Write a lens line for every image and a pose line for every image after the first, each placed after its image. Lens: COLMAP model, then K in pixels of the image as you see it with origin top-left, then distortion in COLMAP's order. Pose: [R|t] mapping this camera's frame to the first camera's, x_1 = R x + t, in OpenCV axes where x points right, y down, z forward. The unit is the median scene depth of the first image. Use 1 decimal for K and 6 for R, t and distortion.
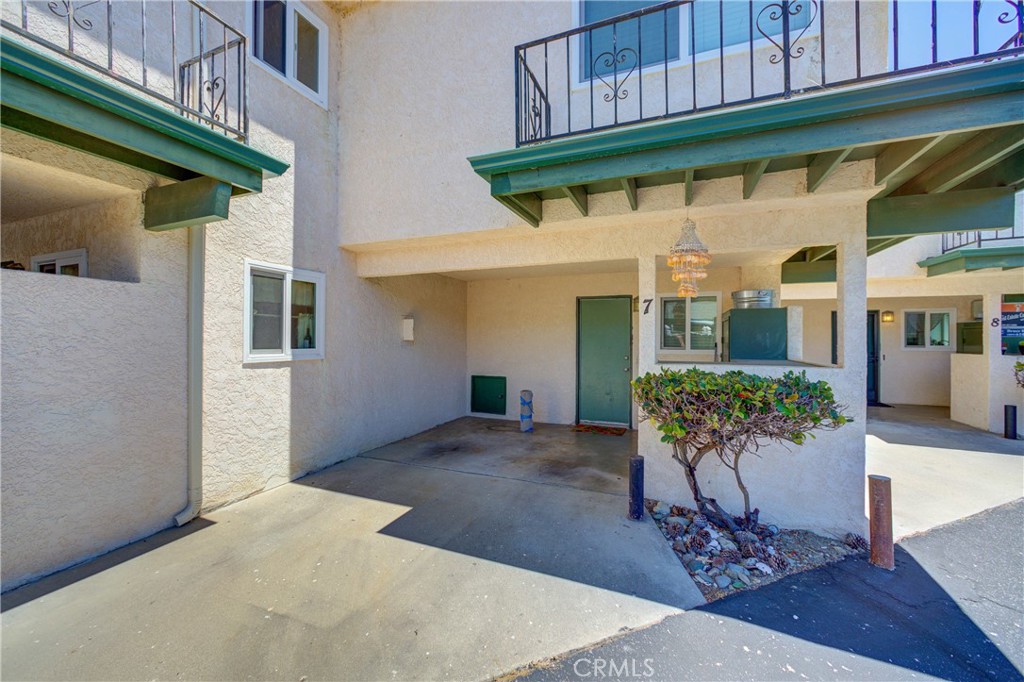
lens RADIAL K [[407.0, 0, 509.9], [0, 407.0, 337.6], [0, 0, 1]] dist [-0.024099, 0.010813]
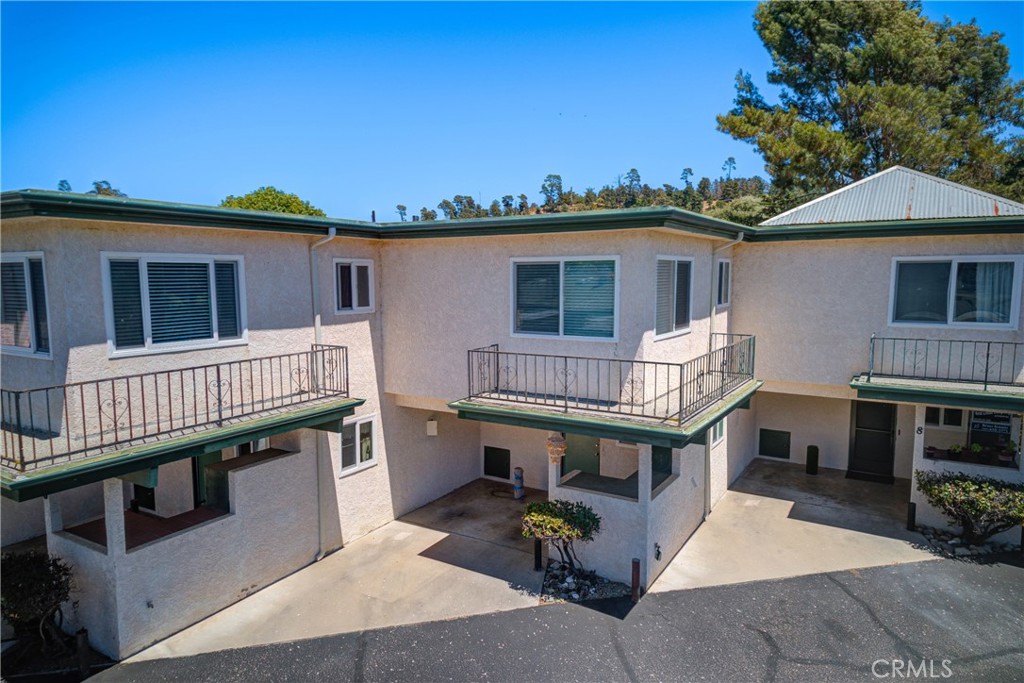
lens RADIAL K [[633.8, 0, 514.7], [0, 633.8, 339.2], [0, 0, 1]] dist [0.098510, -0.074005]
pose [[0.987339, 0.008233, -0.158413, 0.572874], [0.008271, 0.994622, 0.103240, -0.815981], [0.158411, -0.103243, 0.981961, -1.617269]]
